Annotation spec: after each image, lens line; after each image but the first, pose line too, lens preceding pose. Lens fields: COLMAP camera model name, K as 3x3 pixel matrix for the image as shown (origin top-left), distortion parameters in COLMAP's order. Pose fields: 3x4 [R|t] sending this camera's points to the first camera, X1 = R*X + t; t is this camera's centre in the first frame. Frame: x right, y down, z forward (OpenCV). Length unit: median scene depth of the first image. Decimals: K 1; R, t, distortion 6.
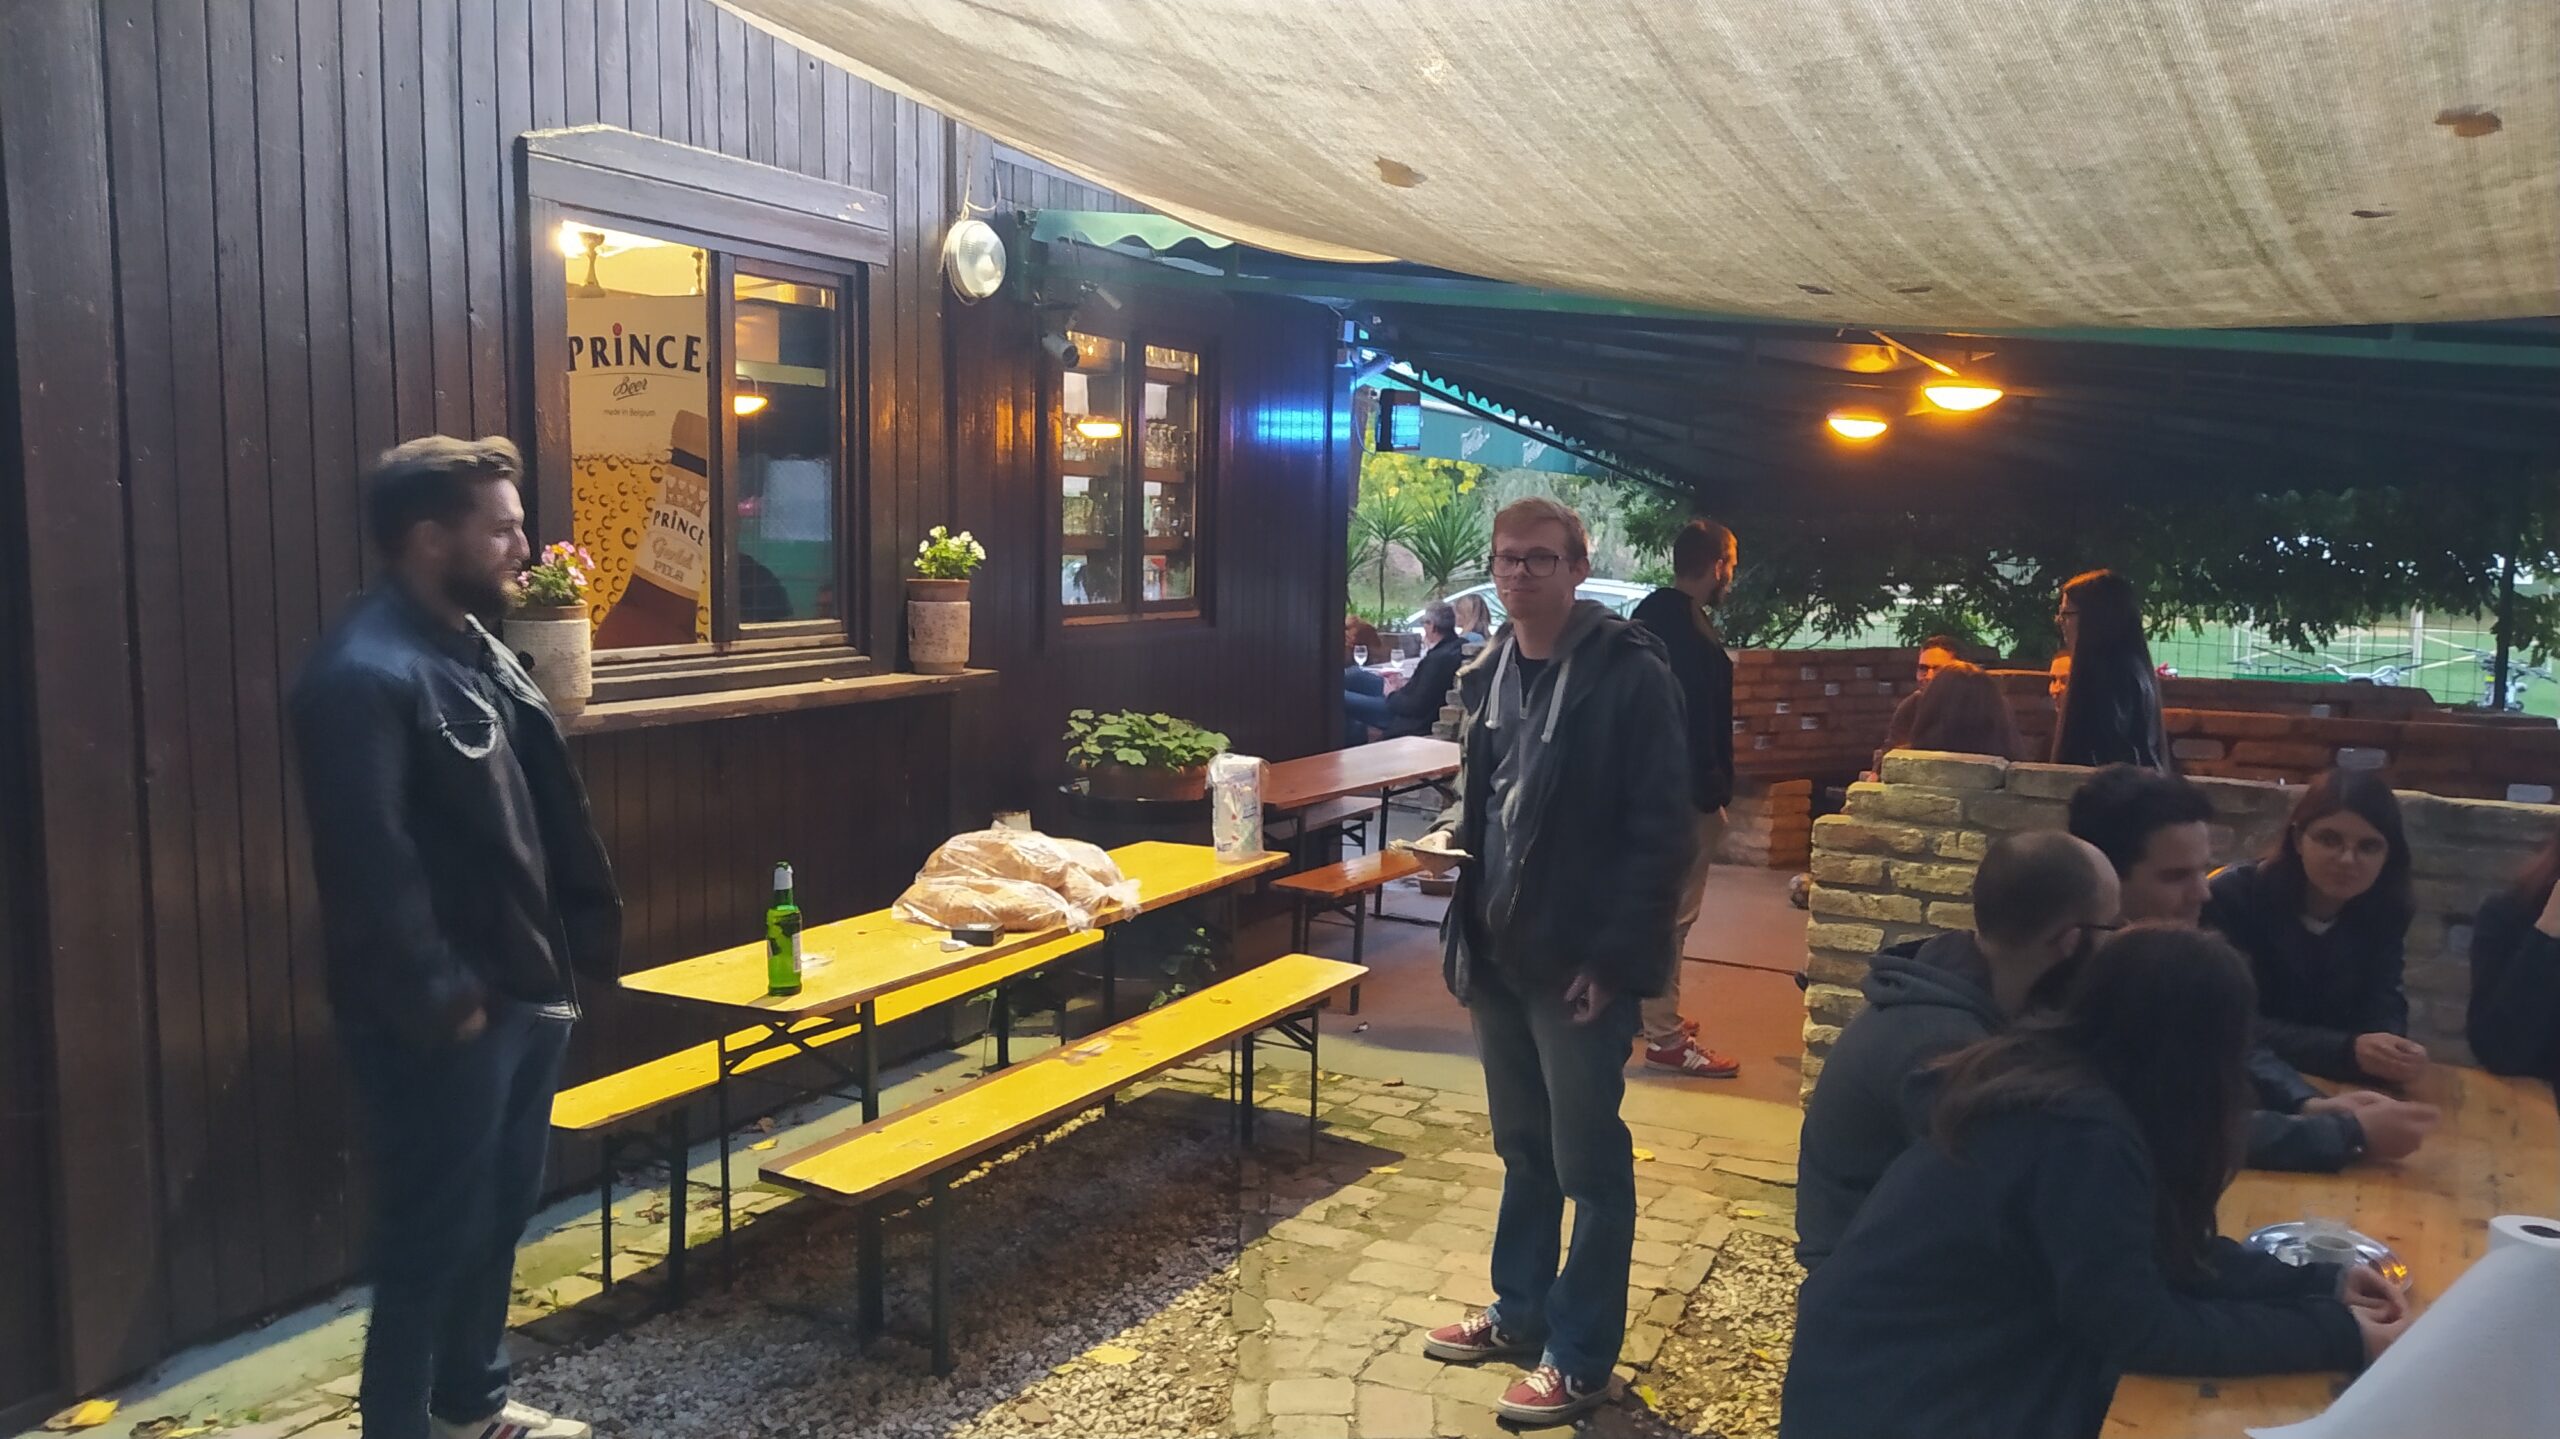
lens RADIAL K [[1941.2, 0, 1267.6], [0, 1941.2, 710.1], [0, 0, 1]] dist [0.097694, -0.131871]
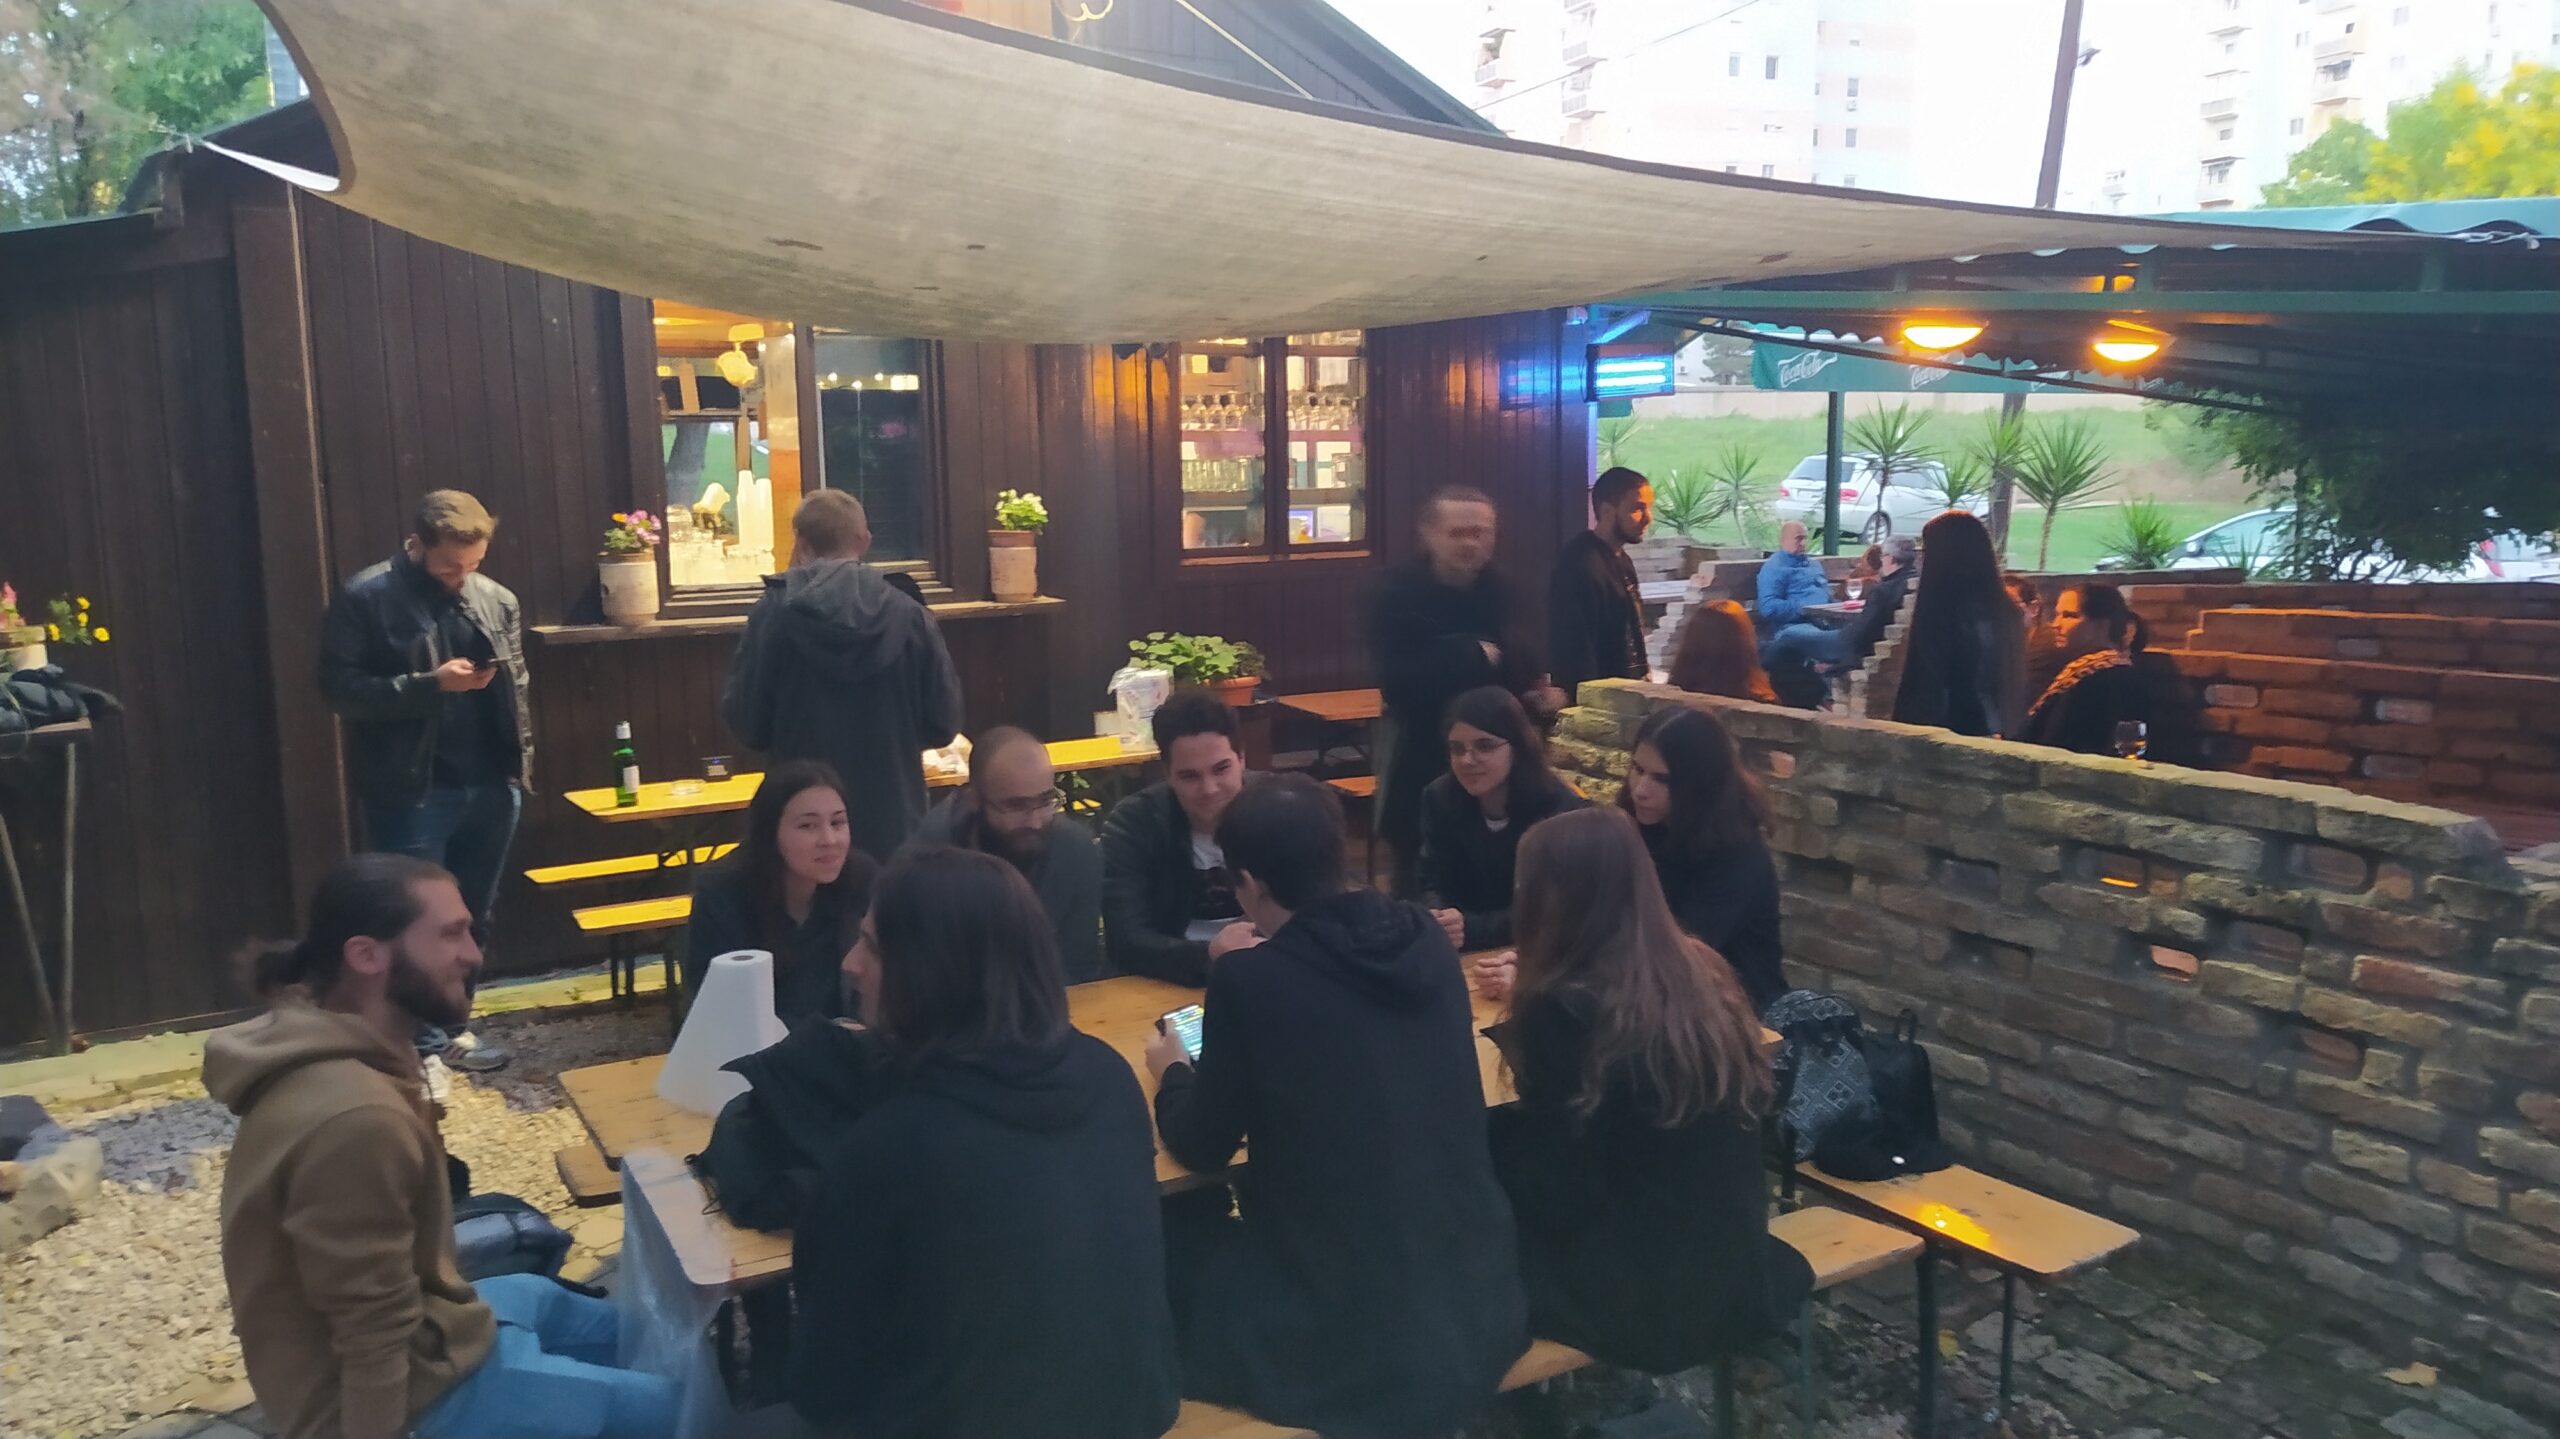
lens RADIAL K [[1941.2, 0, 1267.6], [0, 1941.2, 710.1], [0, 0, 1]] dist [0.097694, -0.131871]
pose [[0.858668, 0.037158, -0.511184, 0.746914], [-0.019039, 0.998993, 0.040635, -0.002885], [0.512179, -0.025159, 0.858510, -0.050387]]
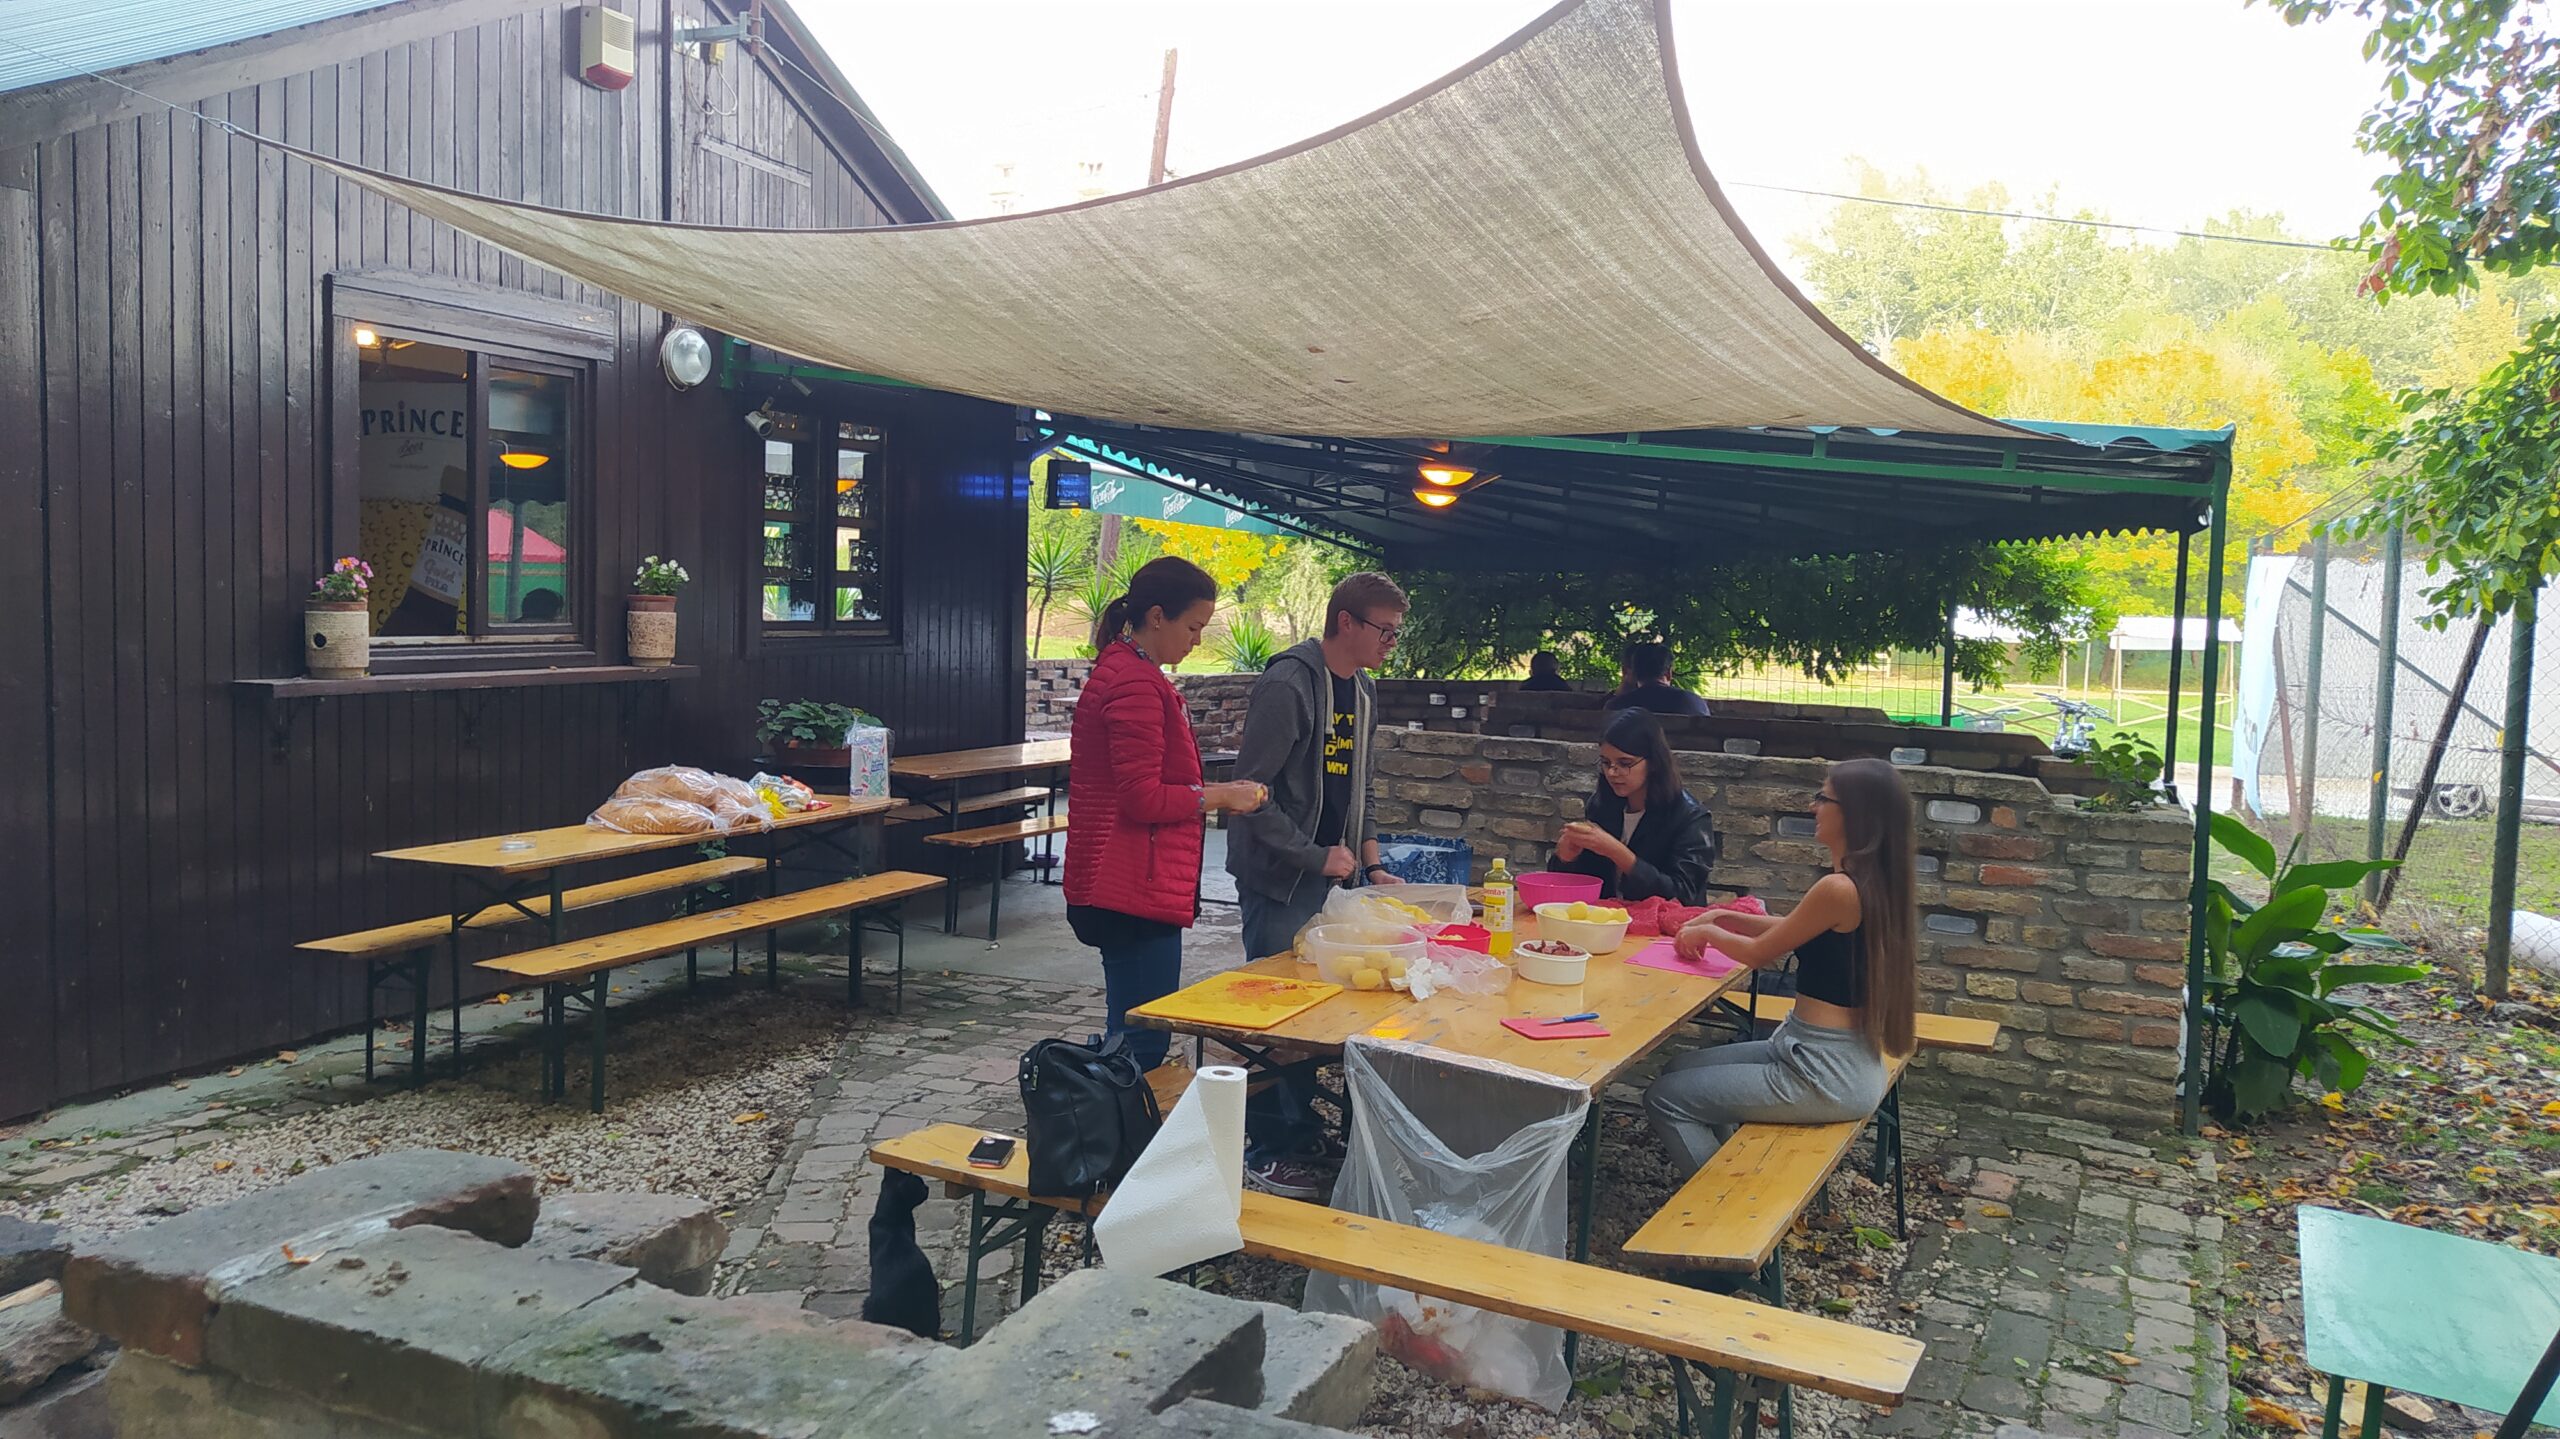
lens RADIAL K [[1941.2, 0, 1267.6], [0, 1941.2, 710.1], [0, 0, 1]] dist [0.097694, -0.131871]
pose [[0.997434, 0.007723, 0.071175, 0.176334], [-0.005372, 0.999436, -0.033161, 0.059978], [-0.071390, 0.032694, 0.996912, -0.405280]]
